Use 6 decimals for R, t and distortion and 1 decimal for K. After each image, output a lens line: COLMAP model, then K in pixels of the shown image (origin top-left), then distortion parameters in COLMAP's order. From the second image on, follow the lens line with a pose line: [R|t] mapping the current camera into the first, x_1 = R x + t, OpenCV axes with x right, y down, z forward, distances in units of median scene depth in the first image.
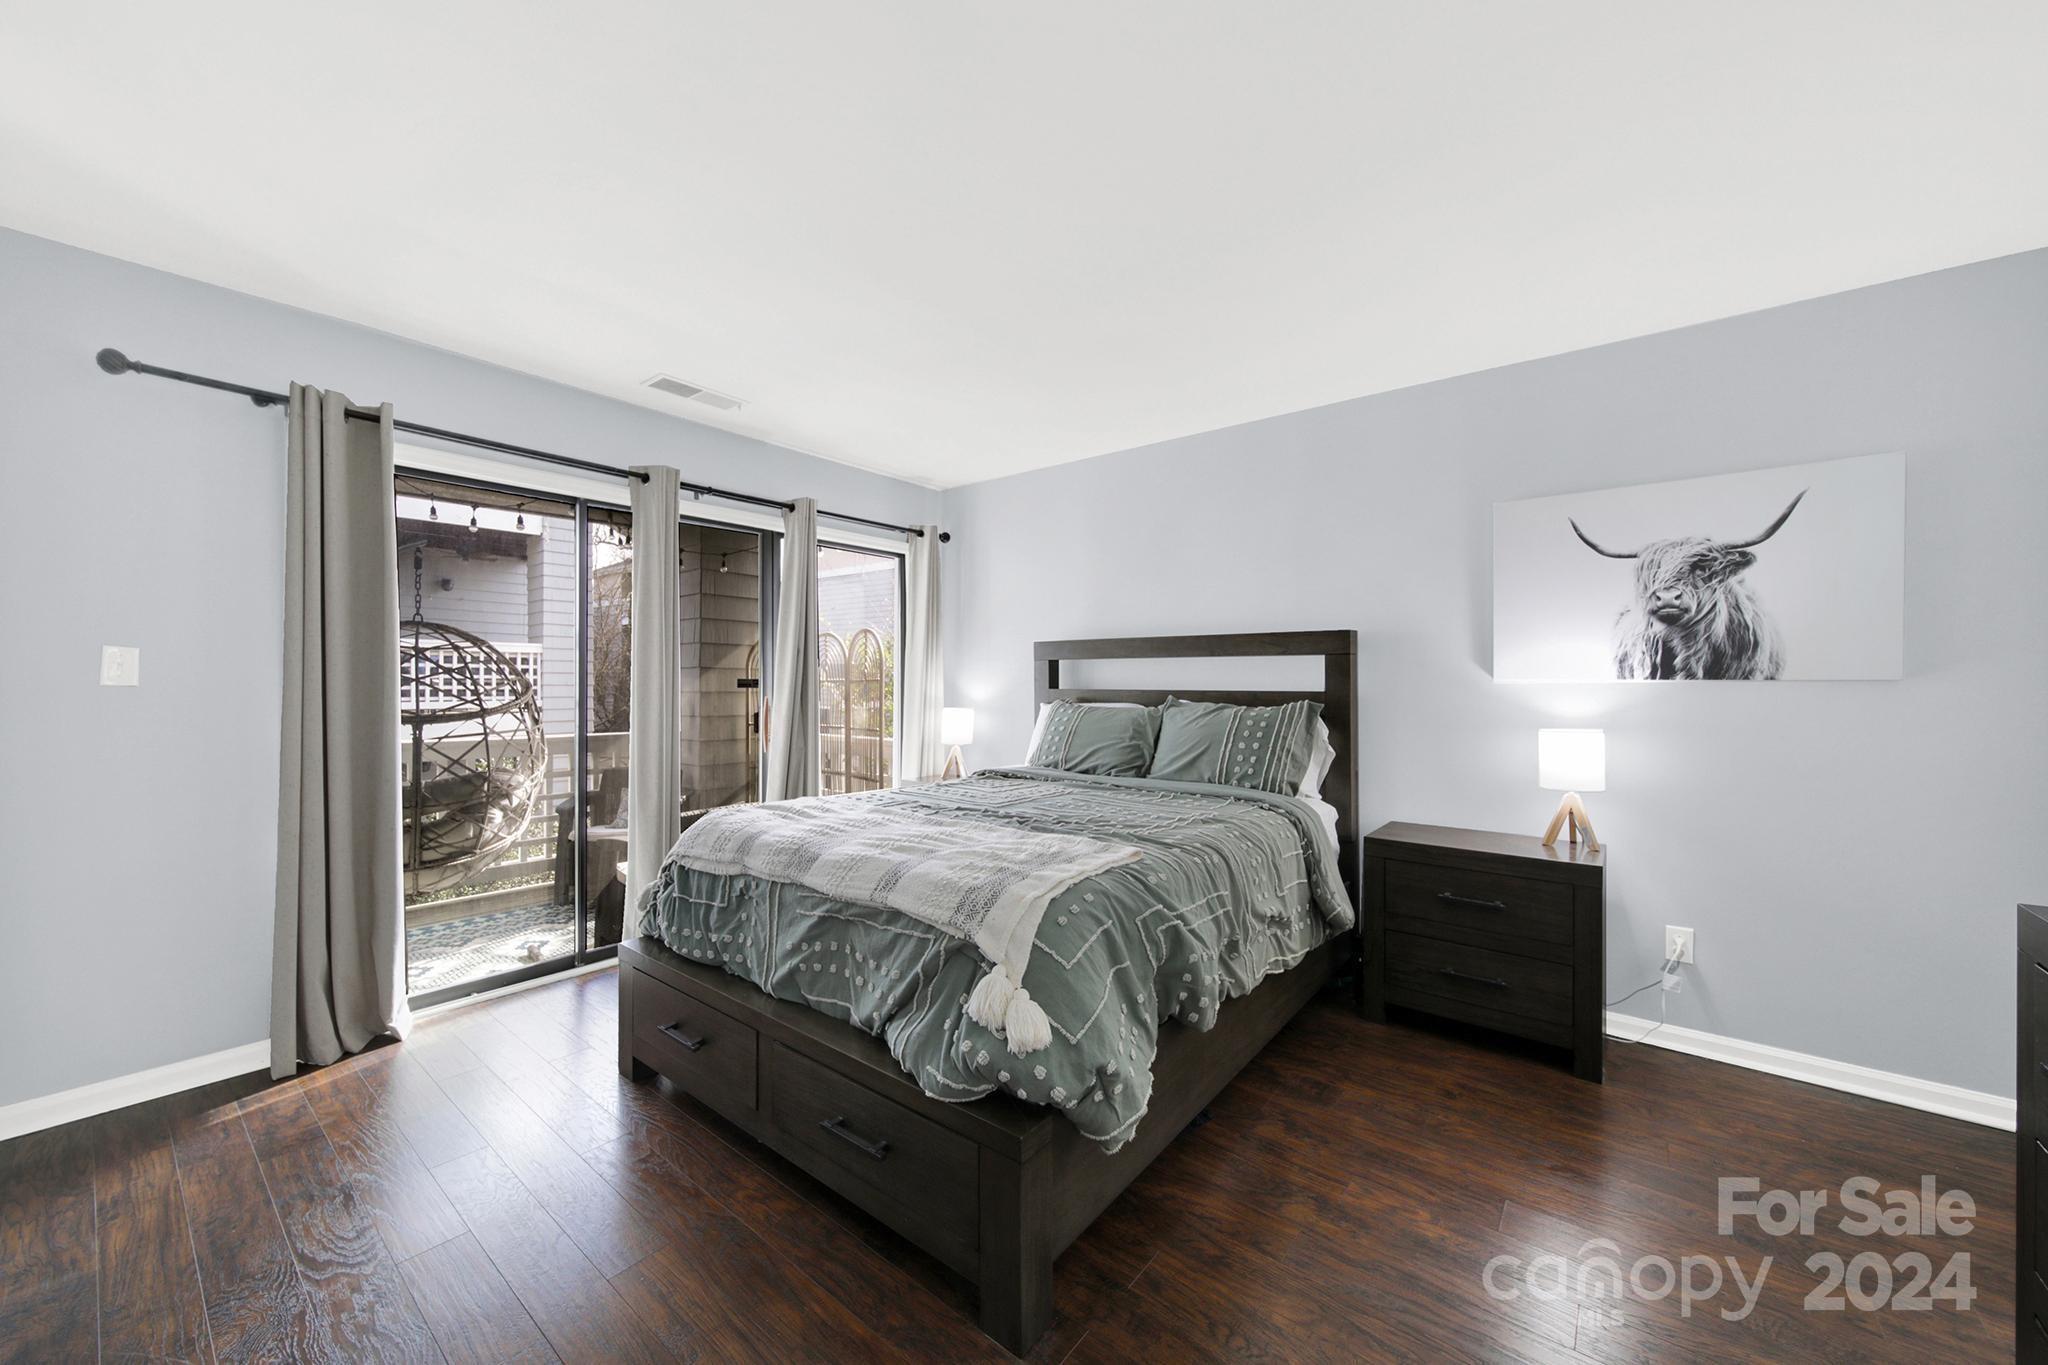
lens RADIAL K [[762.8, 0, 1016.9], [0, 762.8, 670.0], [0, 0, 1]] dist [-0.000699, -0.000048]
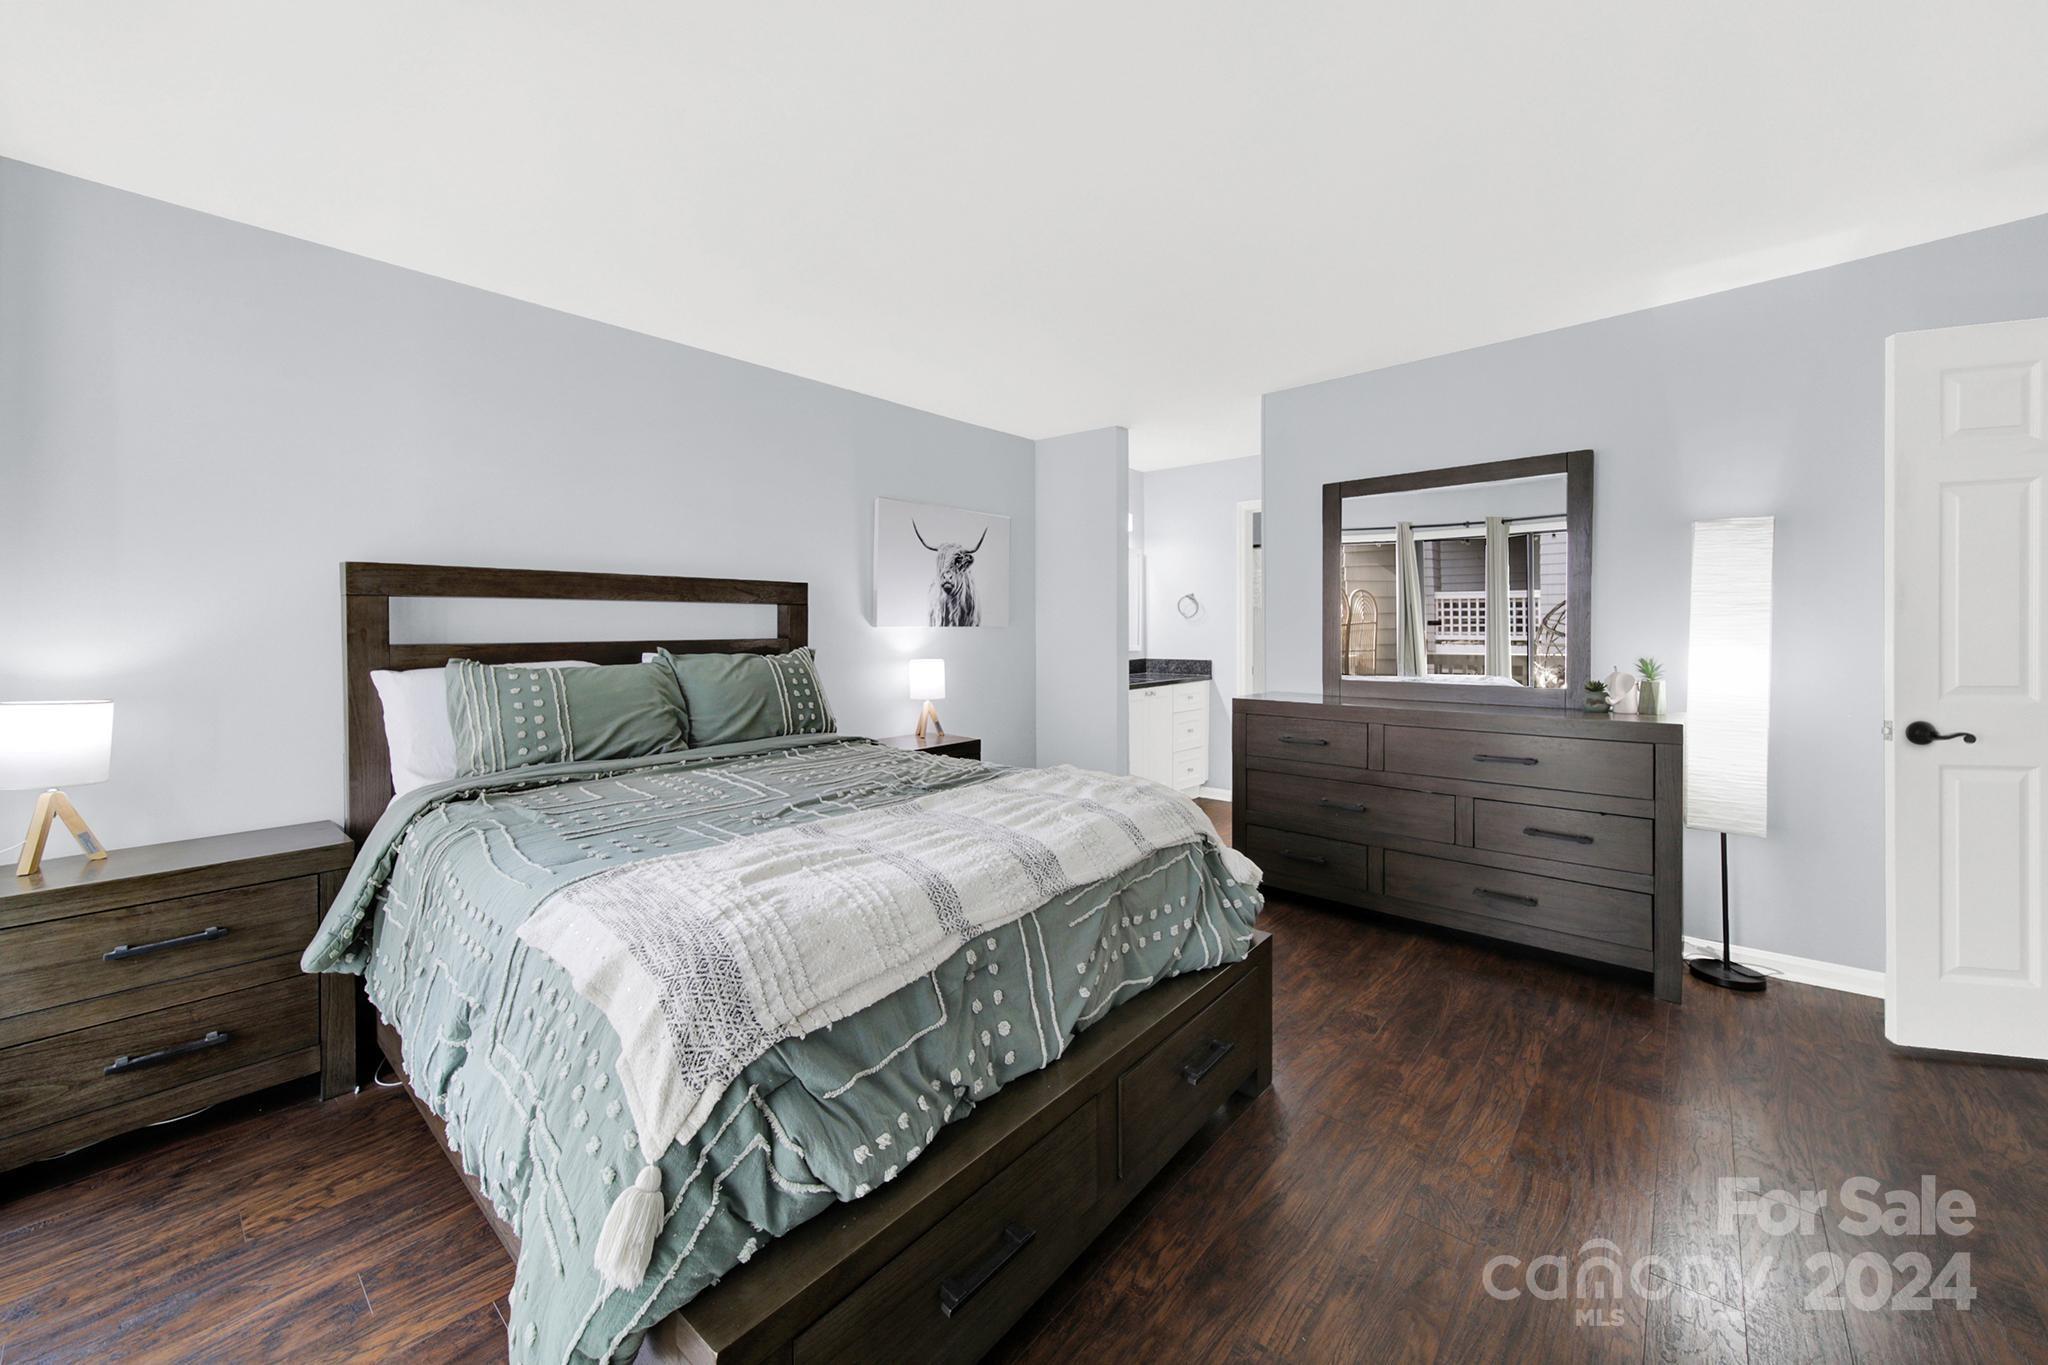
lens RADIAL K [[765.0, 0, 1023.0], [0, 765.0, 629.5], [0, 0, 1]] dist [-0.000172, -0.000012]
pose [[0.030257, -0.003435, 0.999536, -0.834455], [-0.009258, 0.999950, 0.003717, 0.011178], [-0.999499, -0.009366, 0.030224, 0.807147]]
